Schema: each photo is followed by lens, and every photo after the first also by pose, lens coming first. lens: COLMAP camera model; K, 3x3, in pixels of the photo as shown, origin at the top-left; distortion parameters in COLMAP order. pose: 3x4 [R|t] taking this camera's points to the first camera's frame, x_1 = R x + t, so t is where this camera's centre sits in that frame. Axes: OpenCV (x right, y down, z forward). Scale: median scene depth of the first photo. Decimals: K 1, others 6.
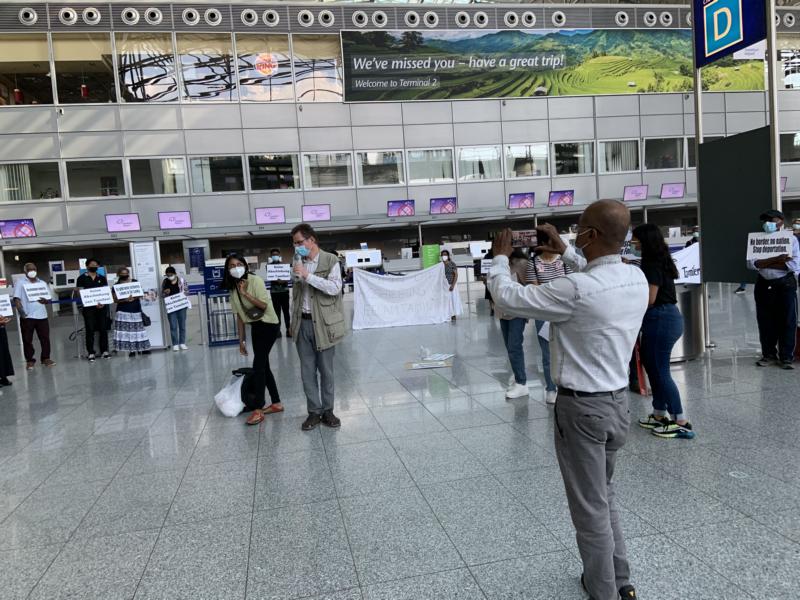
lens RADIAL K [[596.8, 0, 396.0], [0, 596.8, 287.4], [0, 0, 1]] dist [0.114109, -0.139721]
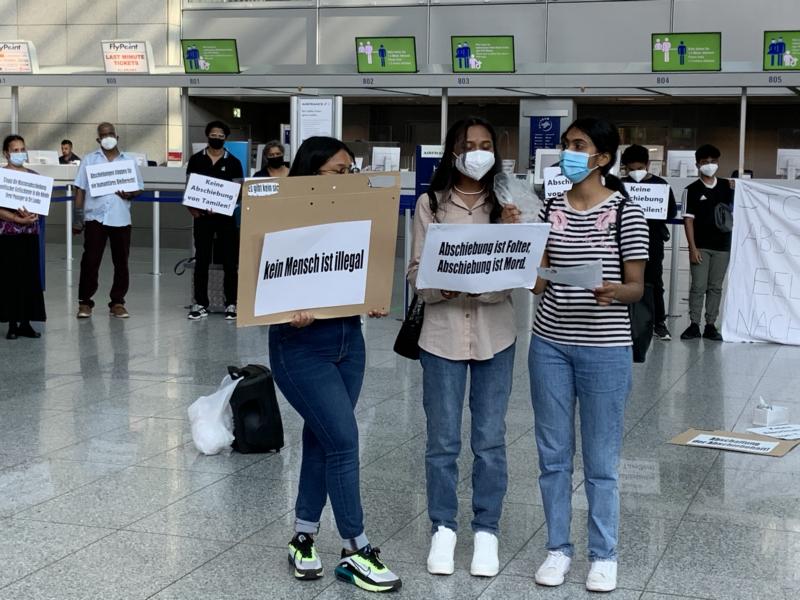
lens RADIAL K [[1424.1, 0, 395.7], [0, 1424.1, 293.7], [0, 0, 1]] dist [0.061107, 0.000000]
pose [[0.851862, 0.135325, -0.505983, 0.225990], [-0.108494, 0.990684, 0.082300, -0.017018], [0.512406, -0.015212, 0.858608, 0.031533]]
